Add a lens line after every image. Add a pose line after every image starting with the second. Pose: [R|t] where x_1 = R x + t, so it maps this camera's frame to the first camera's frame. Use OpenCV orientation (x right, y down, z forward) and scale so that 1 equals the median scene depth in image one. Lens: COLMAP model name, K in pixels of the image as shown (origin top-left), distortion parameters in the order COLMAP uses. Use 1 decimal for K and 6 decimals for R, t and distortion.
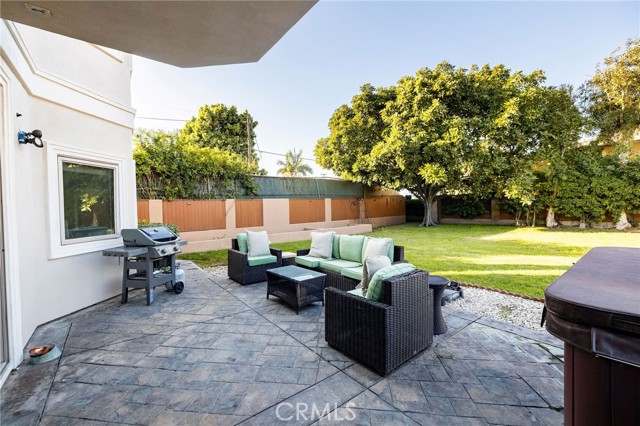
lens RADIAL K [[269.7, 0, 317.3], [0, 269.7, 209.2], [0, 0, 1]] dist [-0.000494, 0.000575]
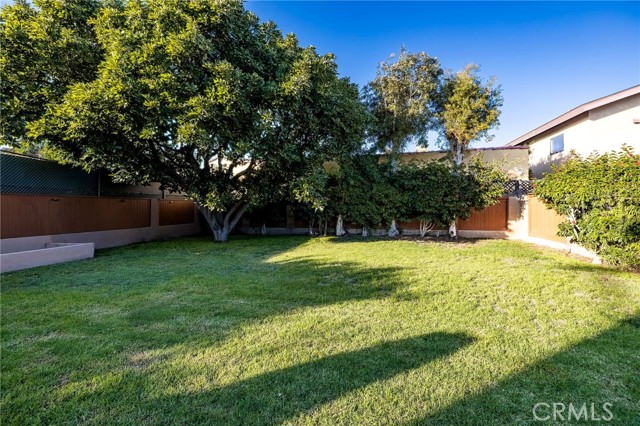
lens RADIAL K [[269.7, 0, 319.9], [0, 269.7, 212.7], [0, 0, 1]] dist [-0.000494, 0.000575]
pose [[0.792678, 0.011724, 0.609527, 0.276372], [-0.004866, 0.999905, -0.012904, -0.000106], [-0.609621, 0.007263, 0.792660, 0.345037]]
